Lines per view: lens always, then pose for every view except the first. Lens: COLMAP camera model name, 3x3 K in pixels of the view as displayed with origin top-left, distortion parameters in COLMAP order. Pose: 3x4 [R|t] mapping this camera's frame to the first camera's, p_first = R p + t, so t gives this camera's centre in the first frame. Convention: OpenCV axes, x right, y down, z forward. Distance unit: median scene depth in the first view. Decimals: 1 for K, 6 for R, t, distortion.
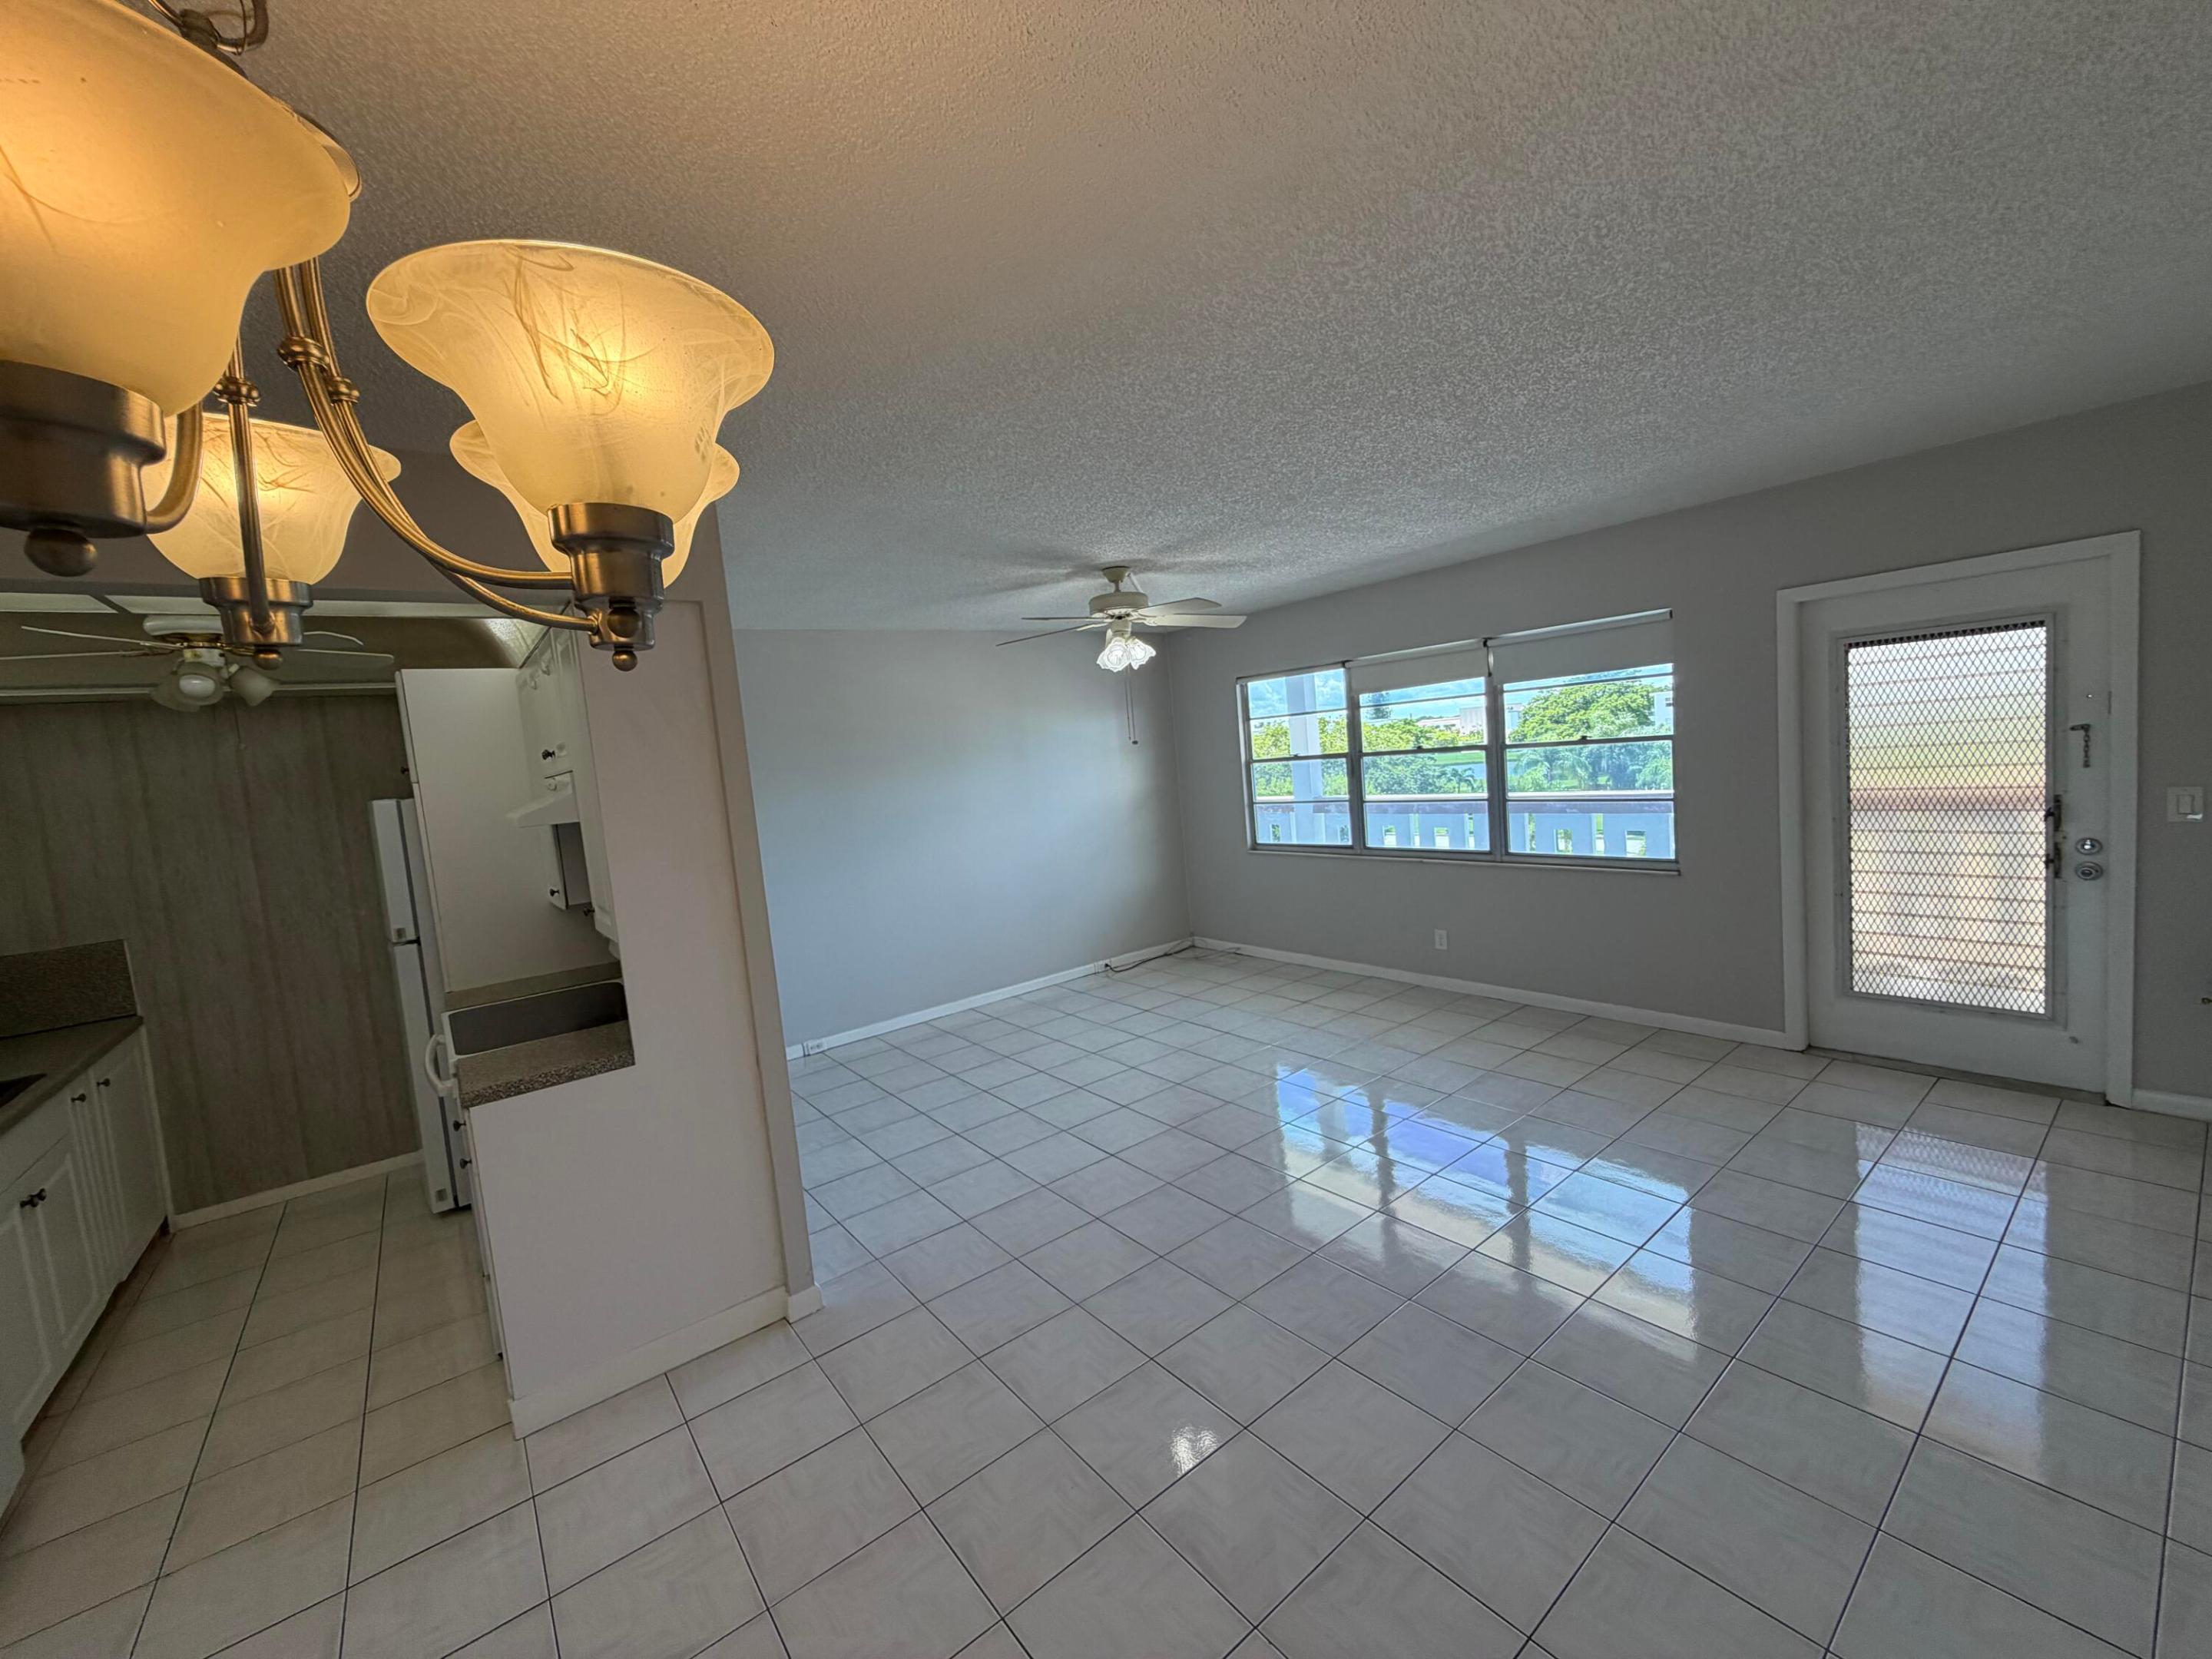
lens RADIAL K [[883.0, 0, 1094.2], [0, 883.0, 830.0], [0, 0, 1]] dist [-0.000338, 0.001587]
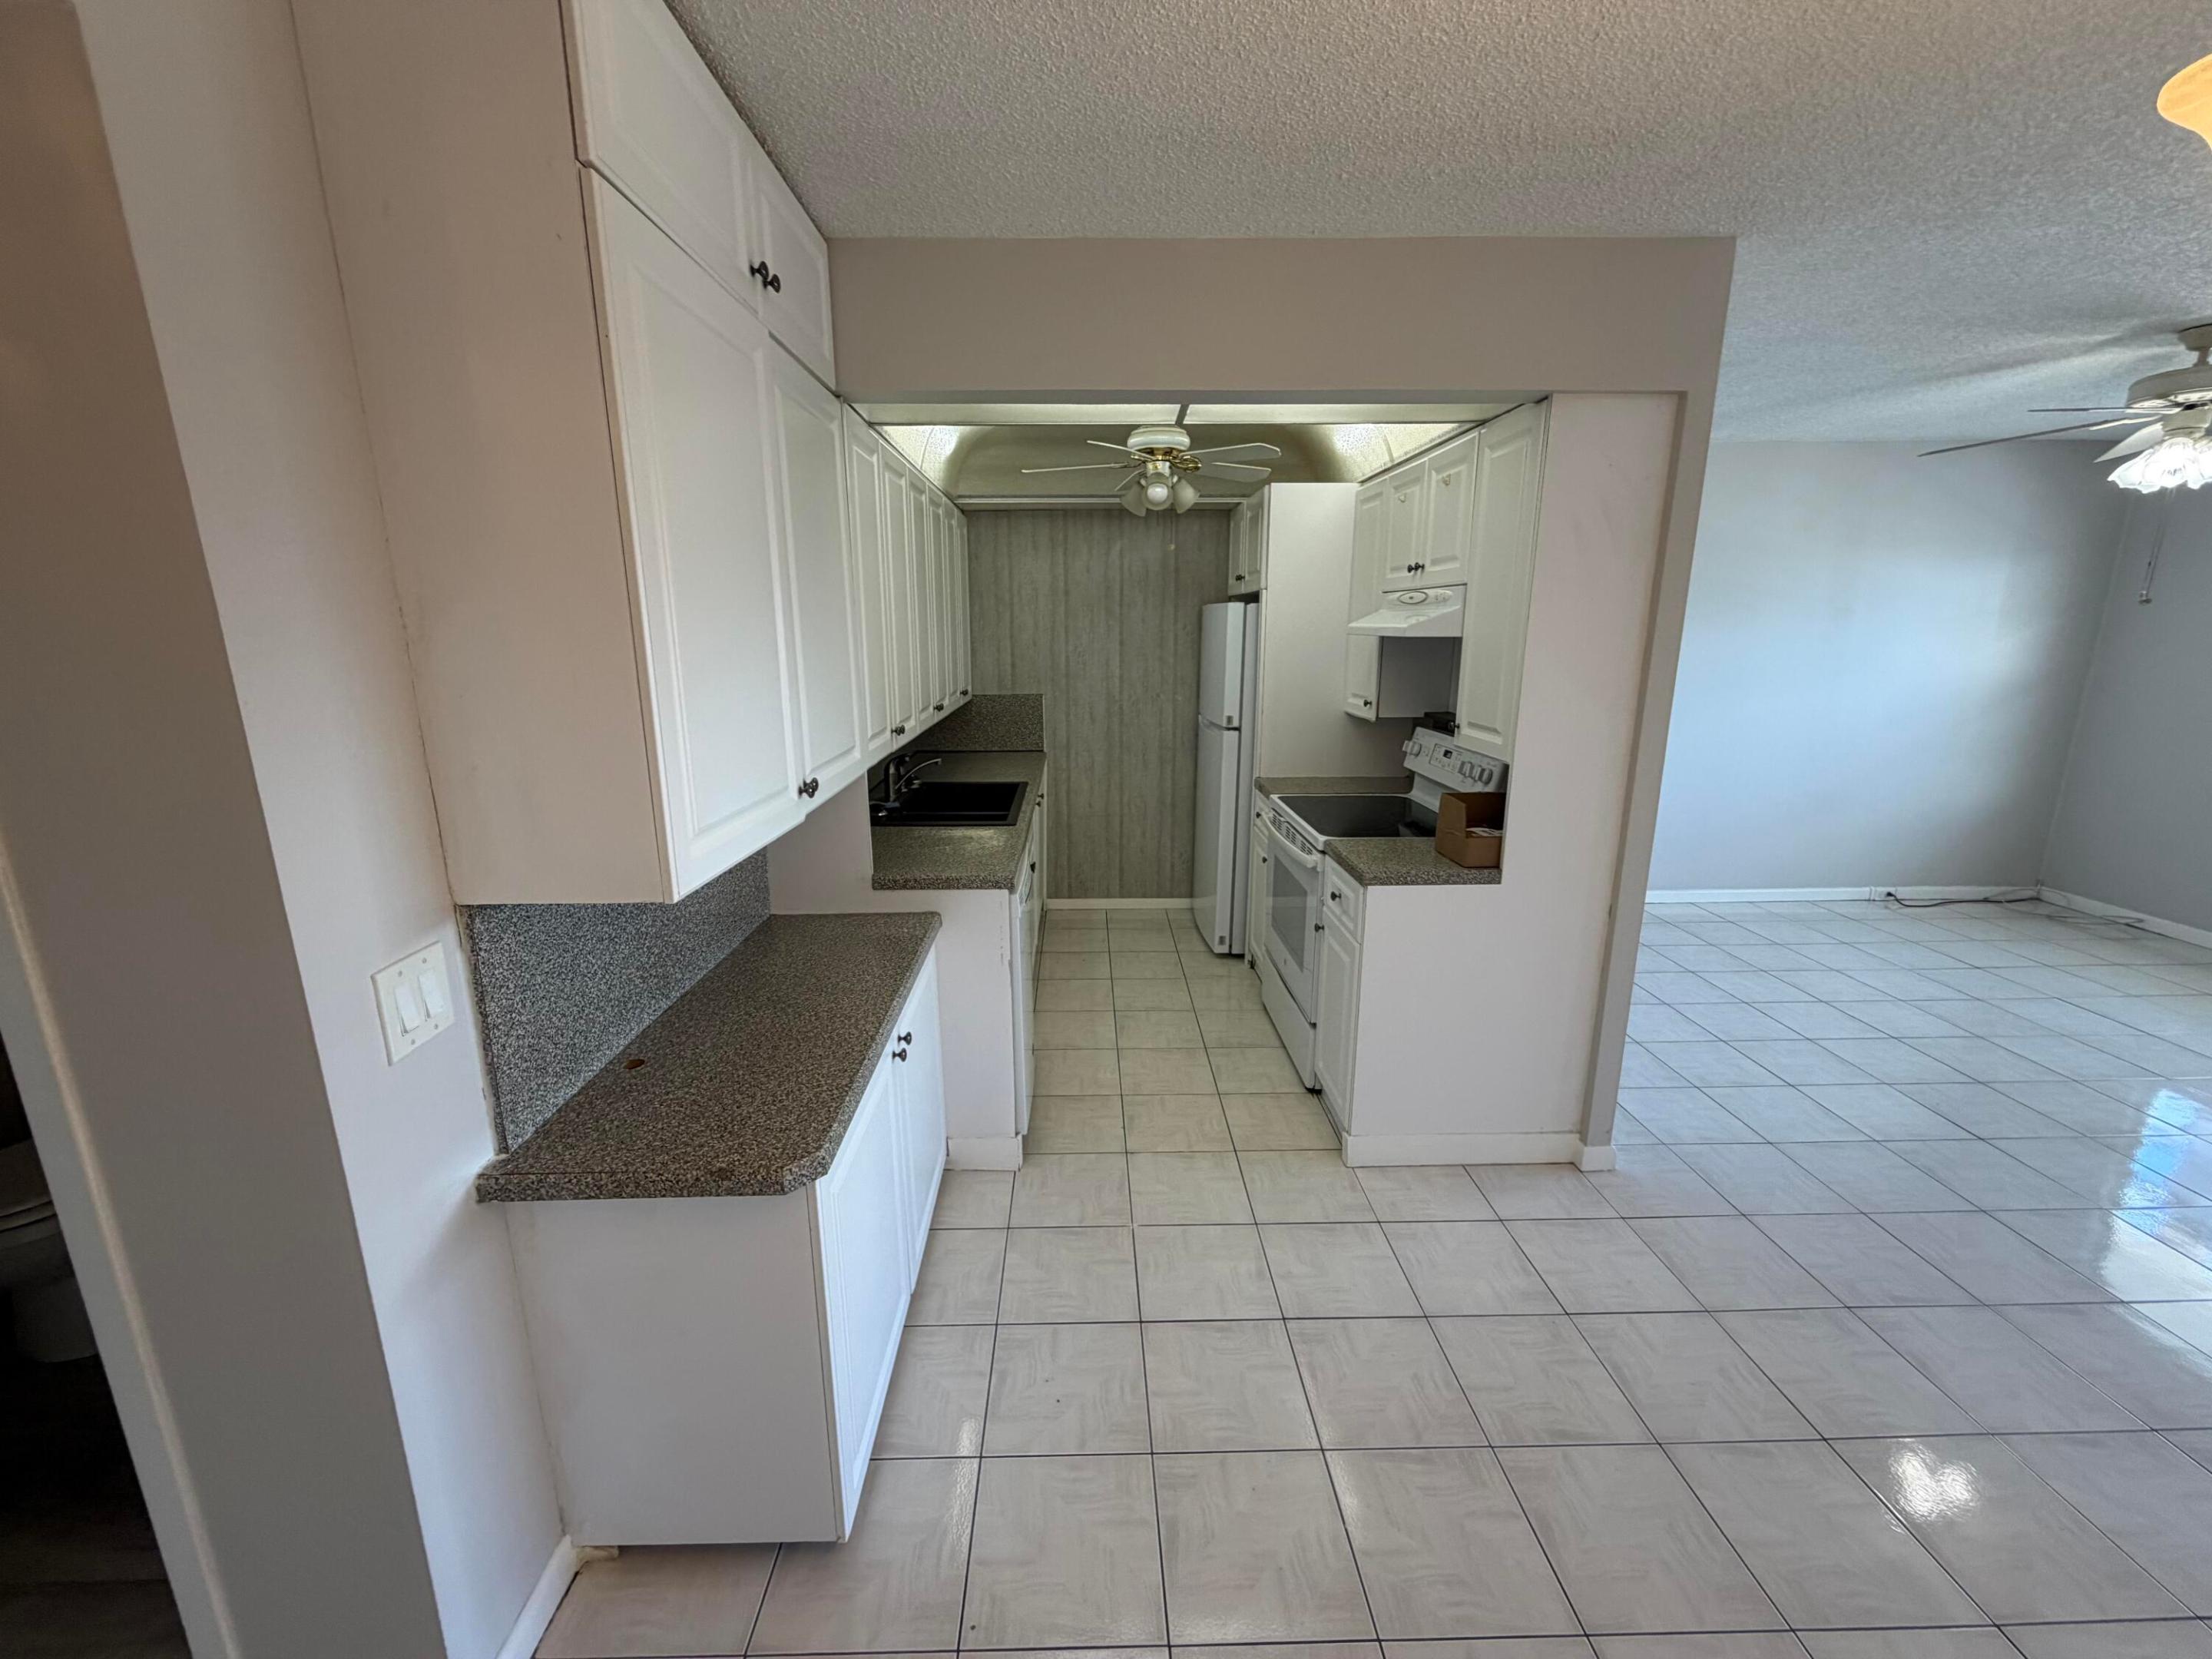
lens RADIAL K [[883.0, 0, 1100.6], [0, 883.0, 828.7], [0, 0, 1]] dist [-0.000338, 0.001587]
pose [[0.804091, 0.217572, -0.553263, -0.240418], [-0.119361, 0.970759, 0.208279, 0.032926], [0.582401, -0.101438, 0.806548, -0.058630]]
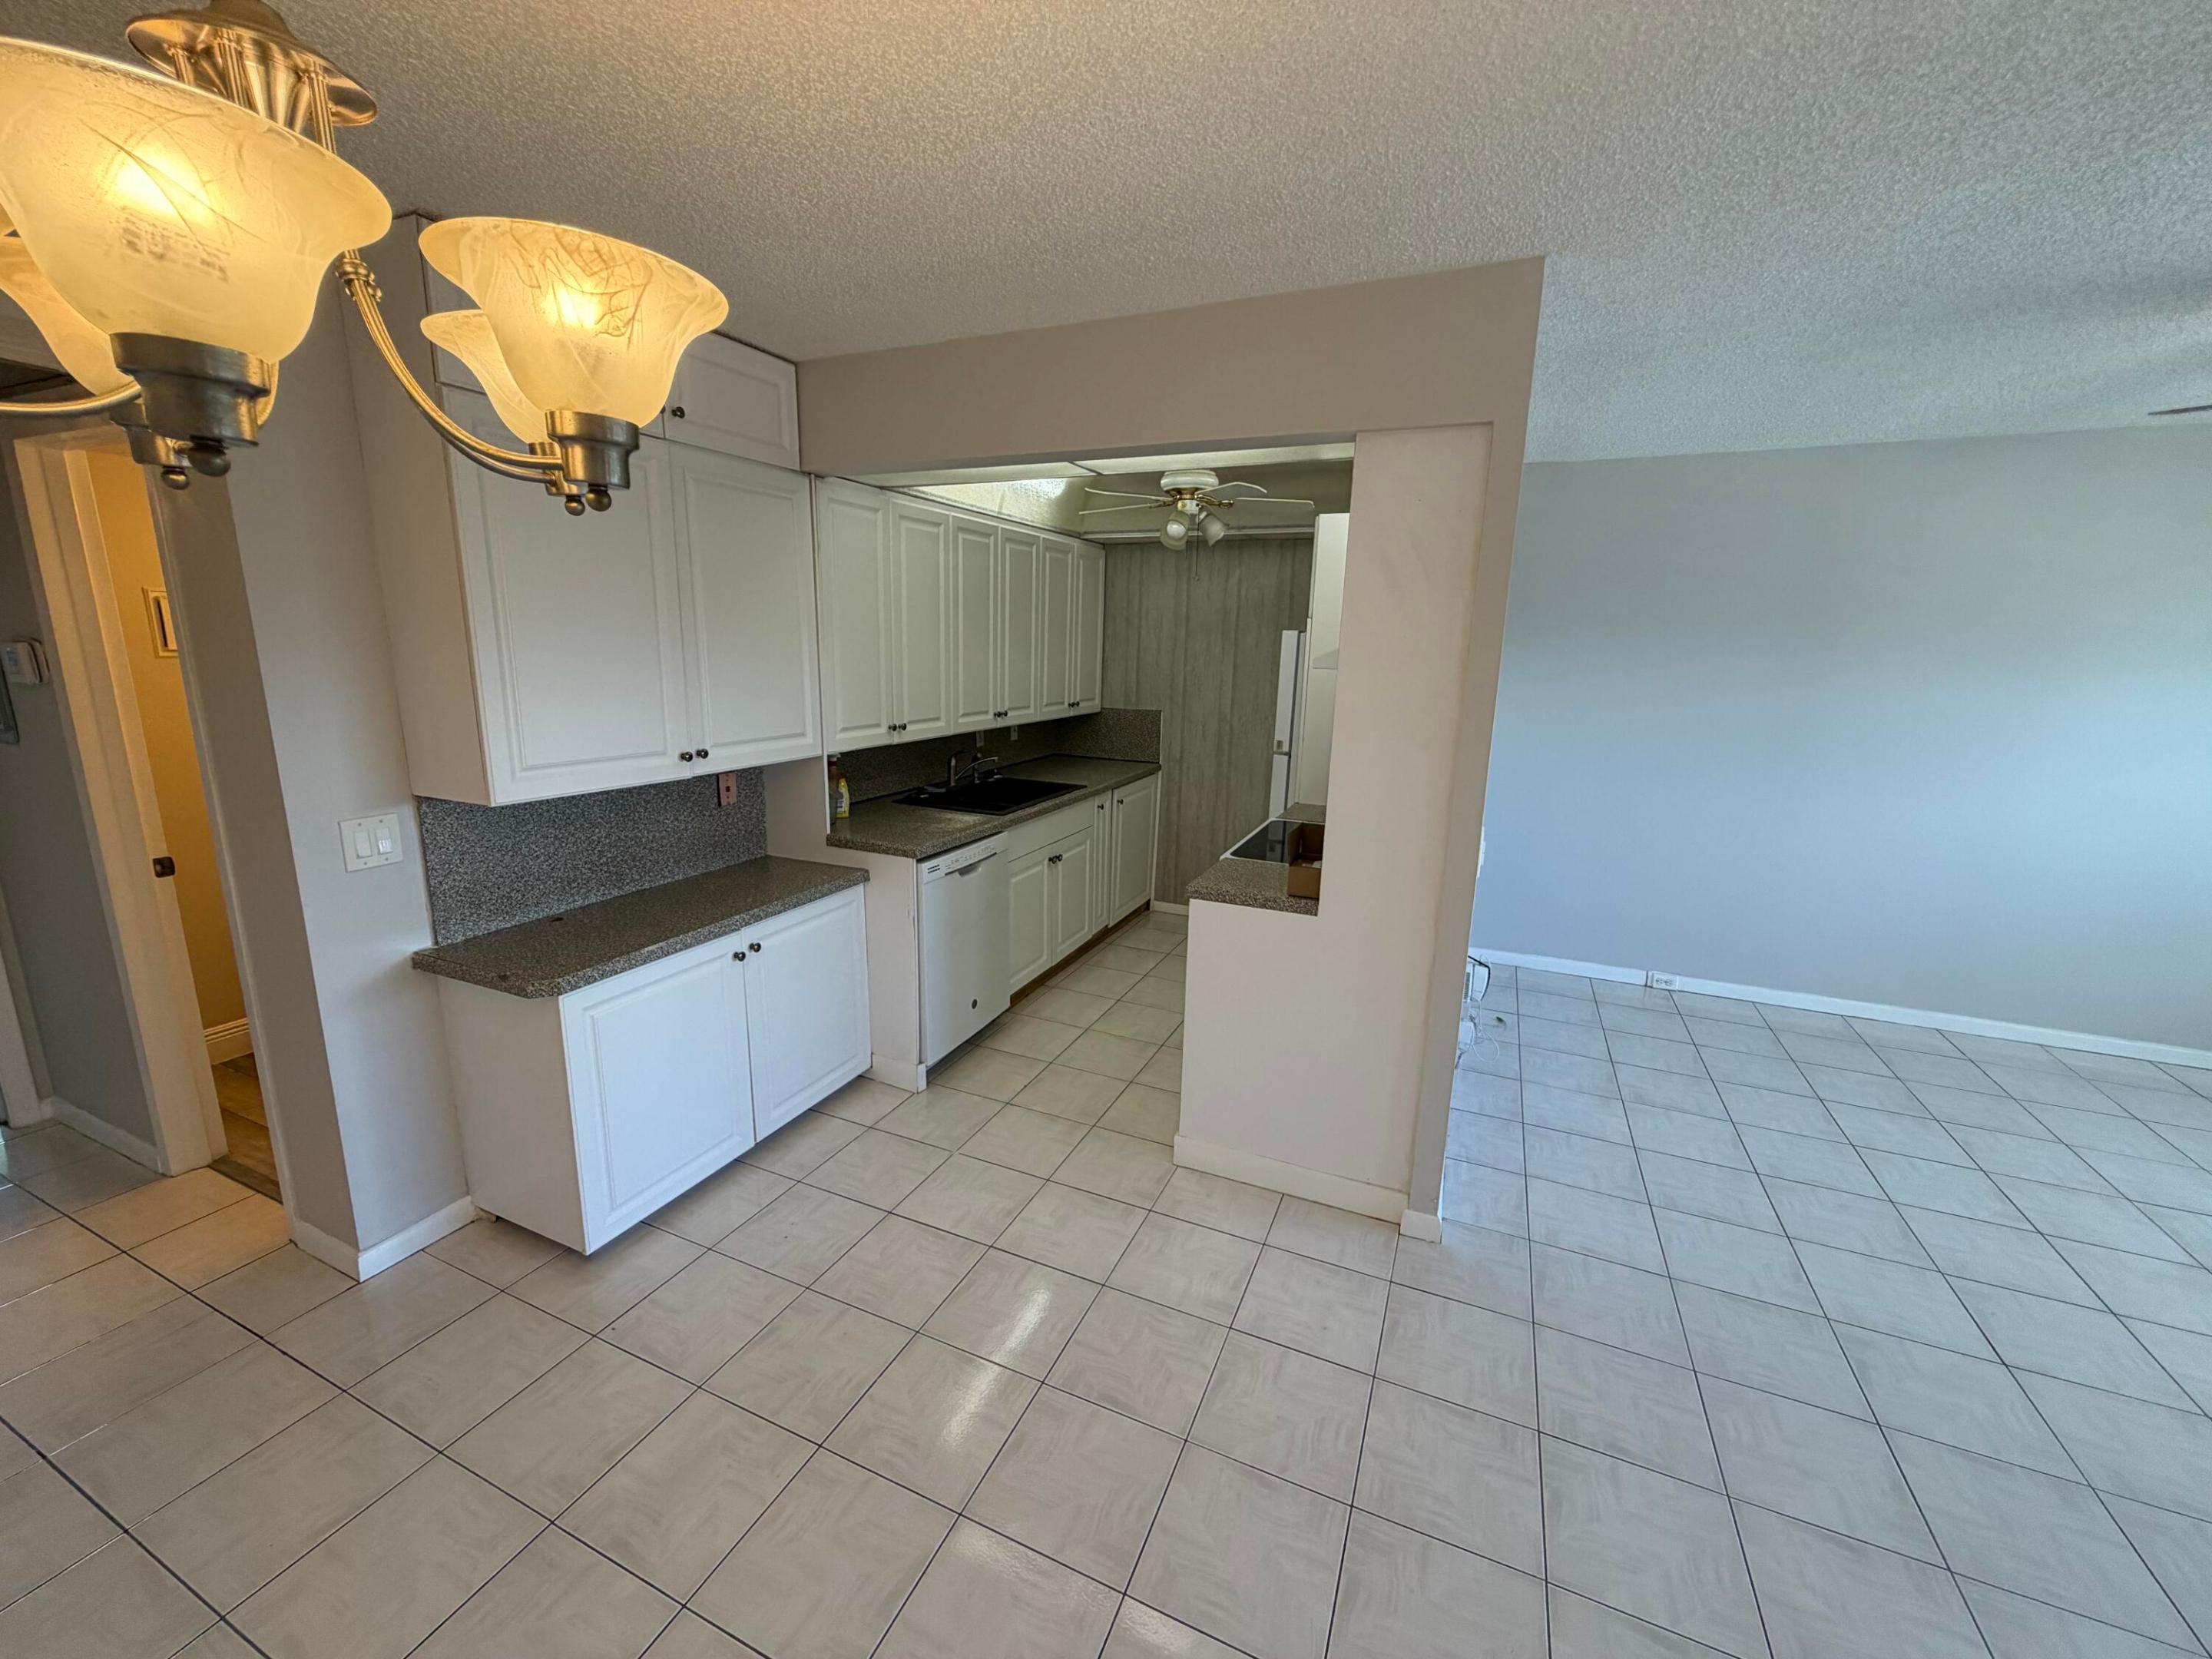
lens RADIAL K [[883.0, 0, 1101.0], [0, 883.0, 827.2], [0, 0, 1]] dist [-0.000338, 0.001587]
pose [[0.473123, 0.281109, -0.834944, 0.131033], [-0.140268, 0.959674, 0.243620, -0.033011], [0.869758, 0.001853, 0.493474, 0.195899]]
